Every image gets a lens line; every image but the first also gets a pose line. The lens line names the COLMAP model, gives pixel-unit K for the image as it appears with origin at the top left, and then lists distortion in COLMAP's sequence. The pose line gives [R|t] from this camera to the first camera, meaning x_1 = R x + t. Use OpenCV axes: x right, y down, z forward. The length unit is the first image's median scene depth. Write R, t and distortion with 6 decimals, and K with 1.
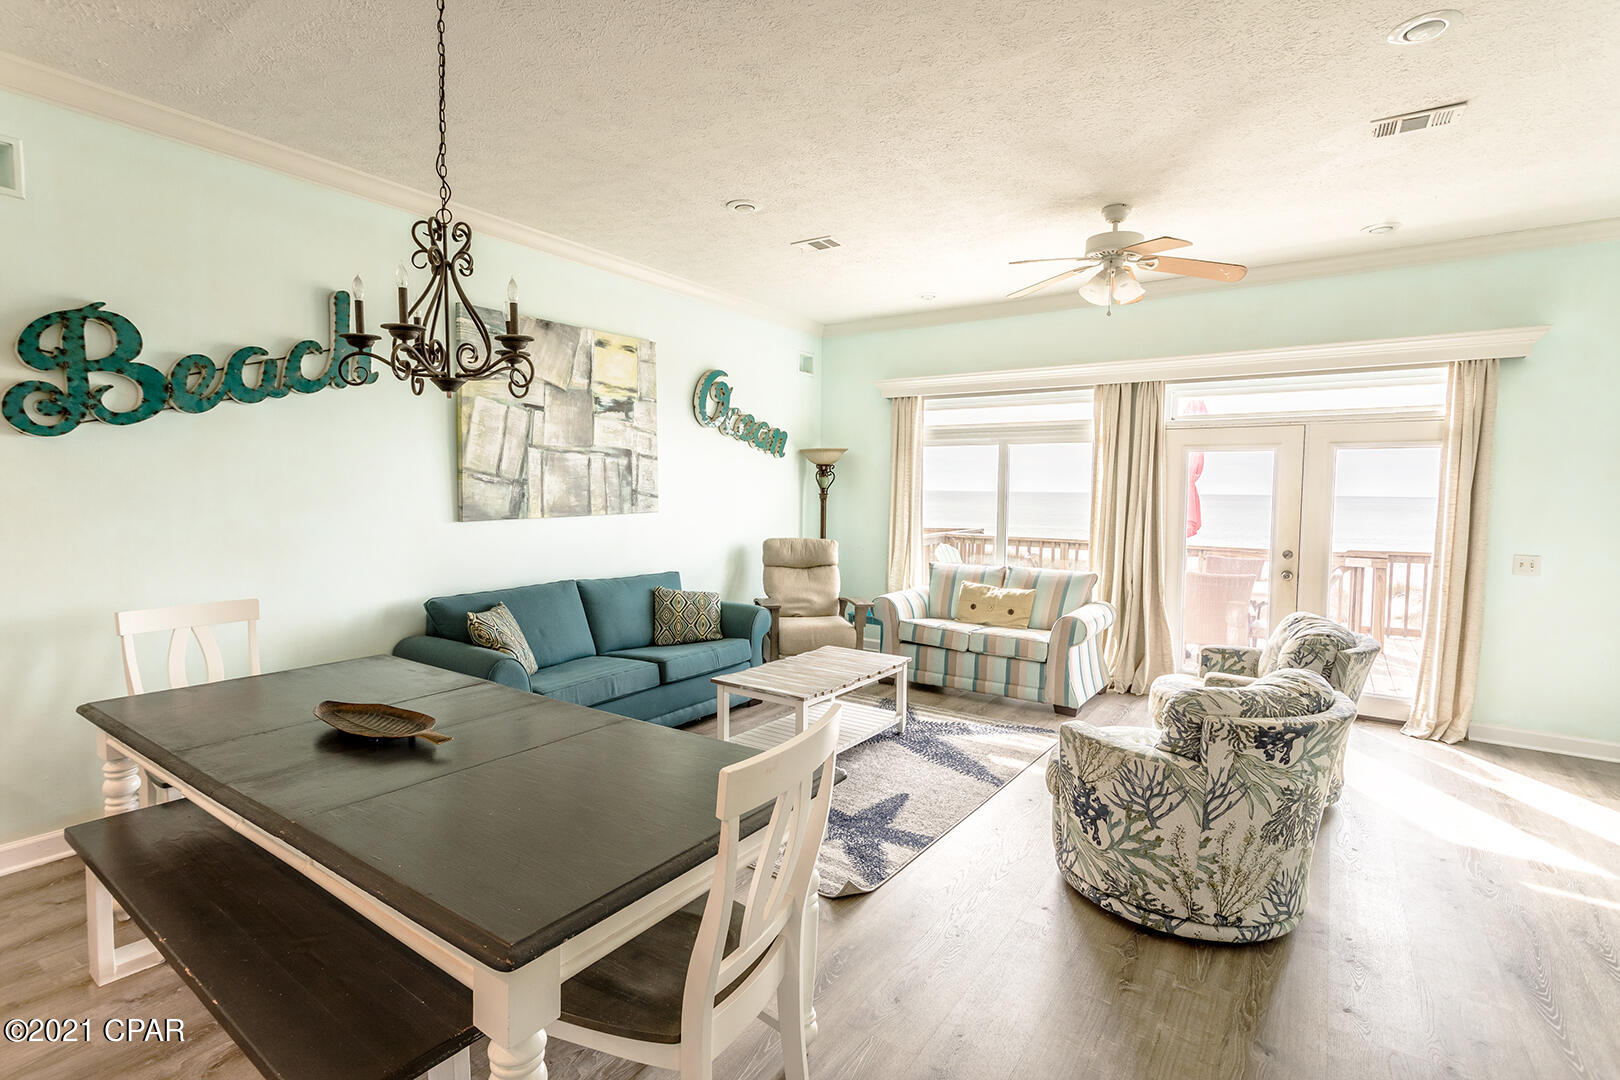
lens RADIAL K [[765.5, 0, 802.6], [0, 765.5, 528.1], [0, 0, 1]] dist [0.000956, 0.001611]
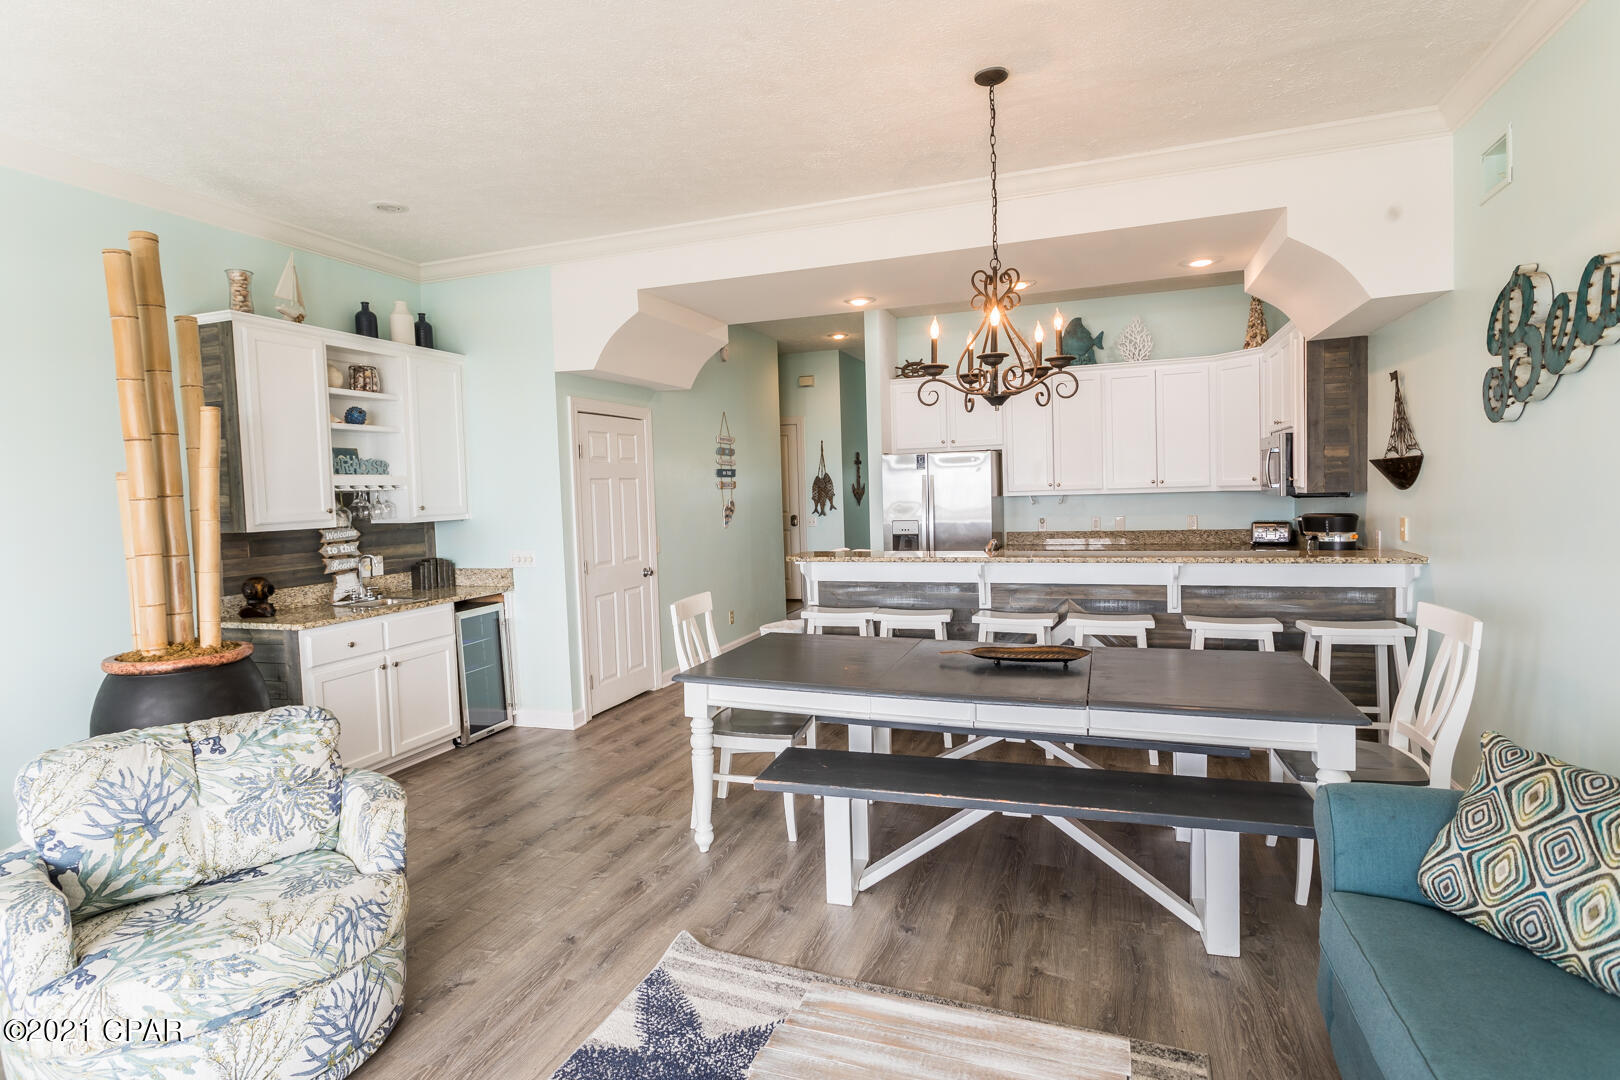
lens RADIAL K [[832.5, 0, 802.0], [0, 832.5, 525.5], [0, 0, 1]] dist [-0.001646, -0.000161]
pose [[-0.966635, 0.028516, -0.254567, 0.093205], [0.004683, 0.995586, 0.093741, -0.056703], [0.256116, 0.089421, -0.962501, 1.119410]]
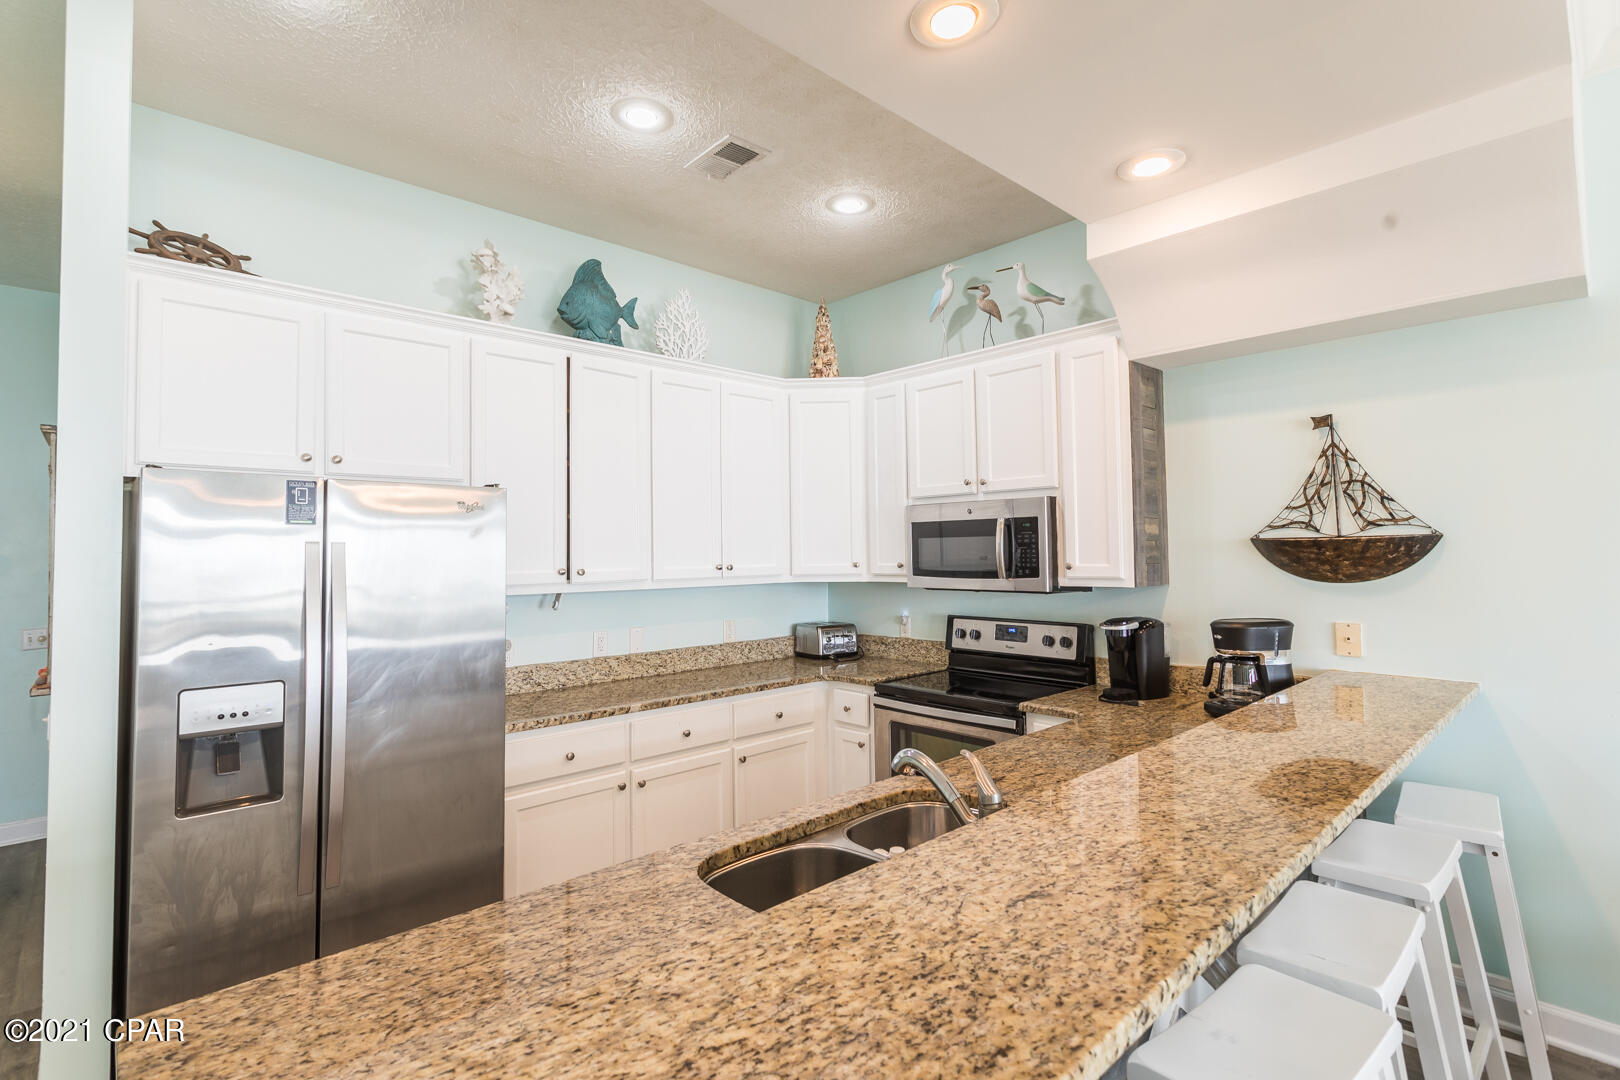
lens RADIAL K [[764.3, 0, 802.8], [0, 764.3, 524.4], [0, 0, 1]] dist [0.002627, 0.000386]
pose [[-0.206552, -0.045393, -0.977382, -0.109372], [-0.042953, 0.998381, -0.037291, -0.012975], [0.977492, 0.034279, -0.208168, 0.134429]]
